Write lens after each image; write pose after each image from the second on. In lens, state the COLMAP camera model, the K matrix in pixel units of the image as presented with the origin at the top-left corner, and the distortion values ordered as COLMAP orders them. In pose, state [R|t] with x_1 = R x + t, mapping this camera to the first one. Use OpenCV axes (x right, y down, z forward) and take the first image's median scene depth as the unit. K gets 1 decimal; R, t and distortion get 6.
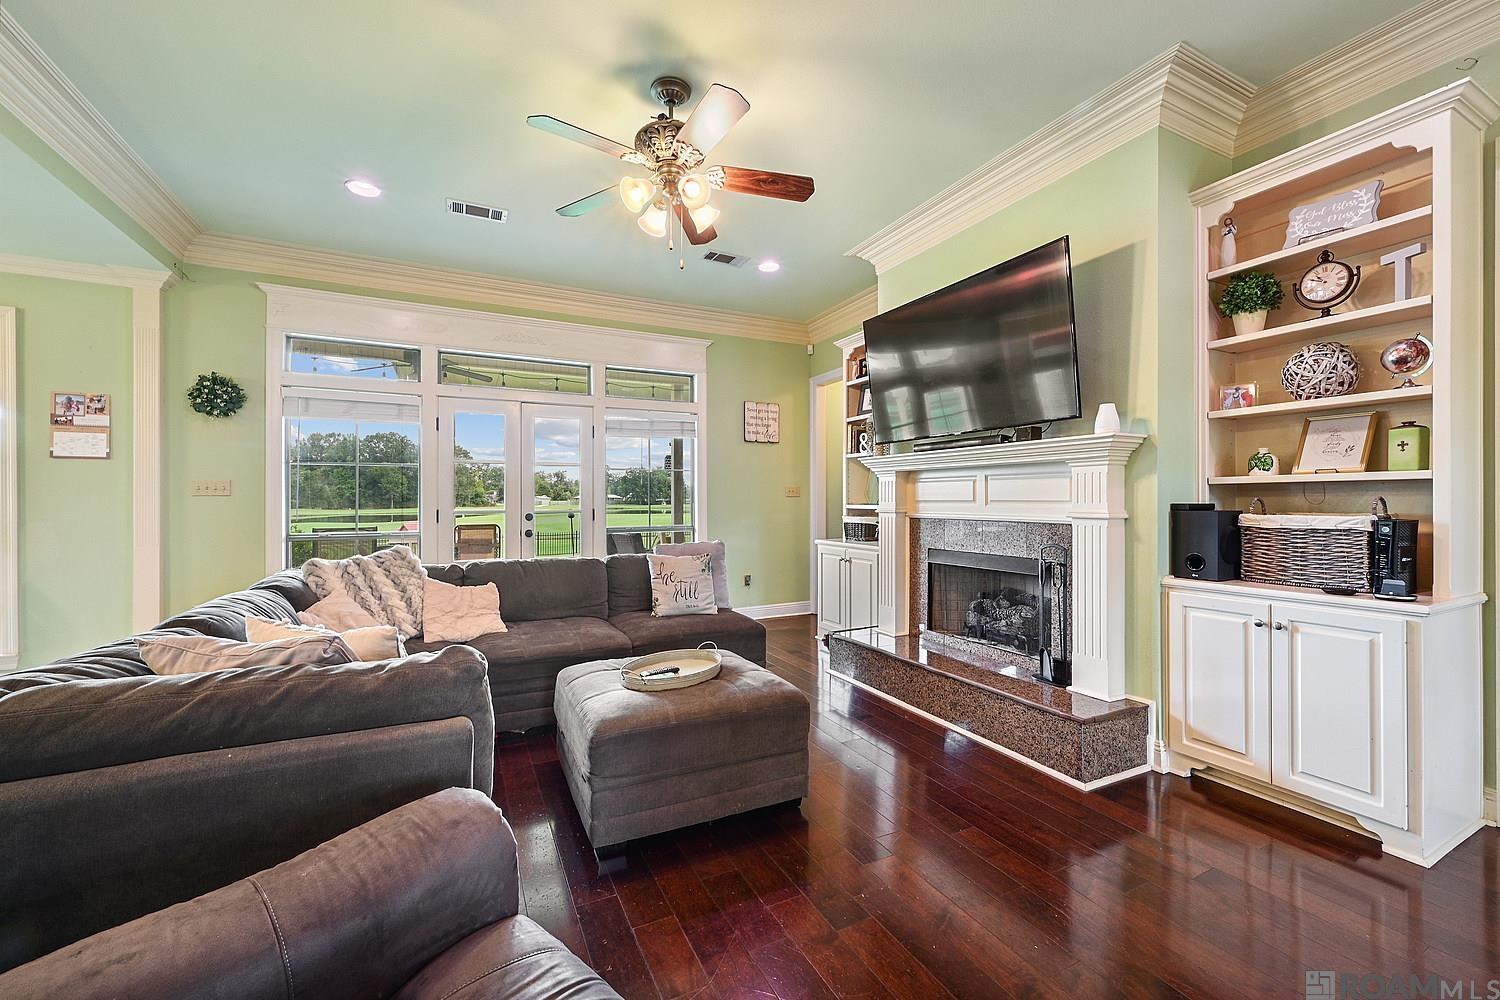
lens RADIAL K [[595.2, 0, 752.6], [0, 595.2, 499.9], [0, 0, 1]] dist [0.000752, 0.000081]
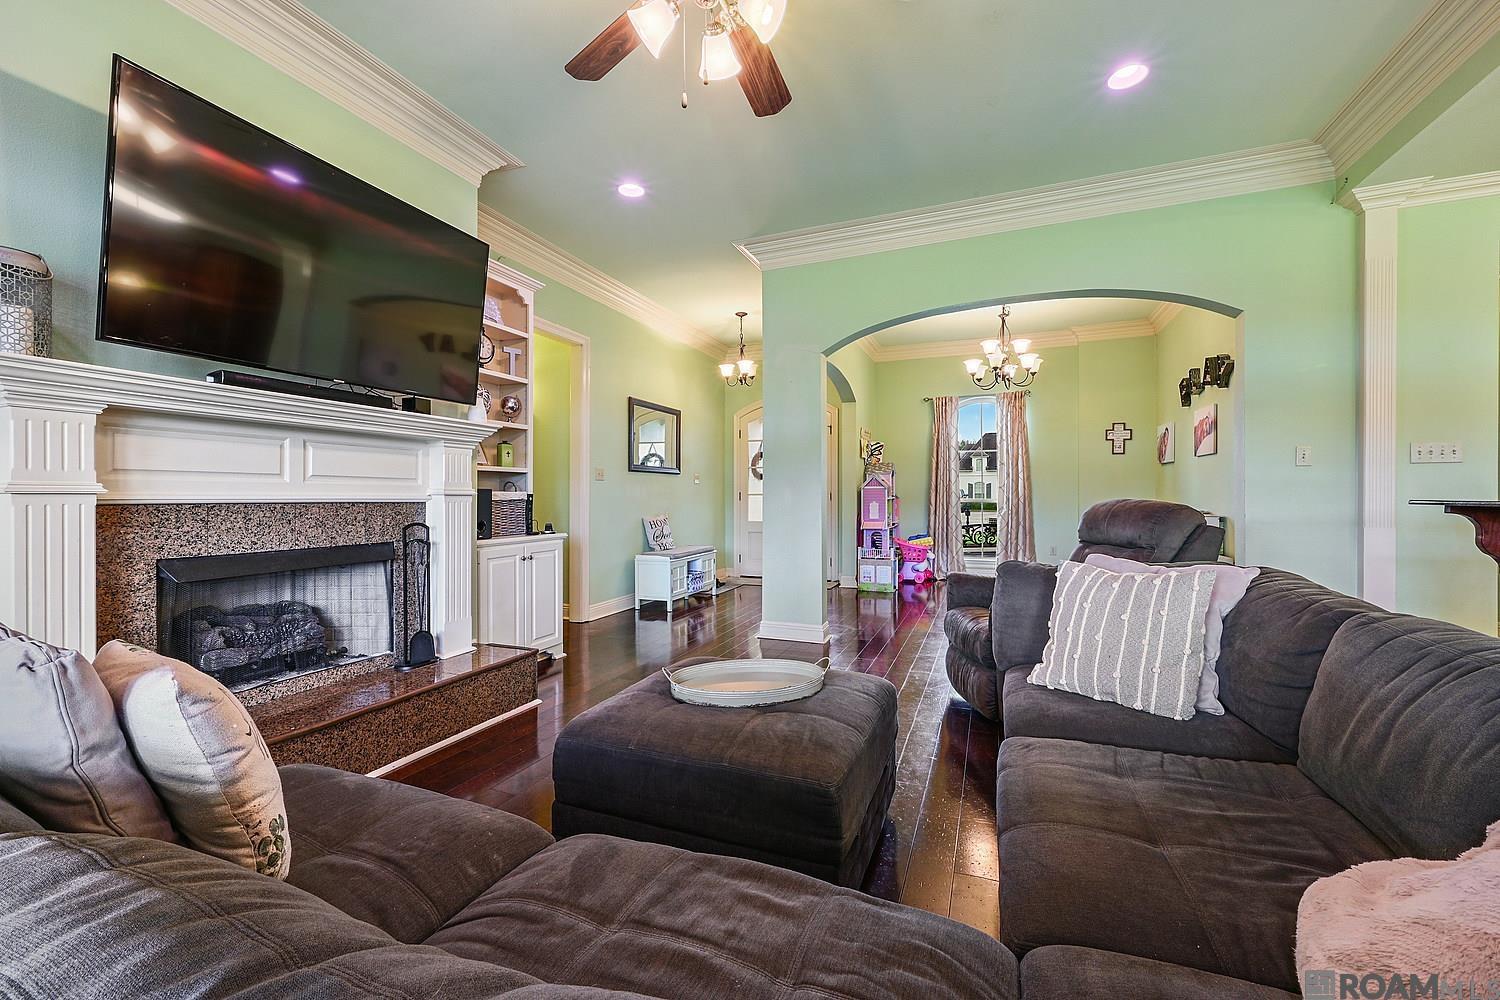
lens RADIAL K [[595.2, 0, 753.1], [0, 595.2, 499.4], [0, 0, 1]] dist [0.000752, 0.000081]
pose [[-0.657164, -0.003632, 0.753739, -0.575590], [-0.001642, 0.999993, 0.003387, 0.030743], [-0.753746, 0.000988, -0.657165, 1.194004]]
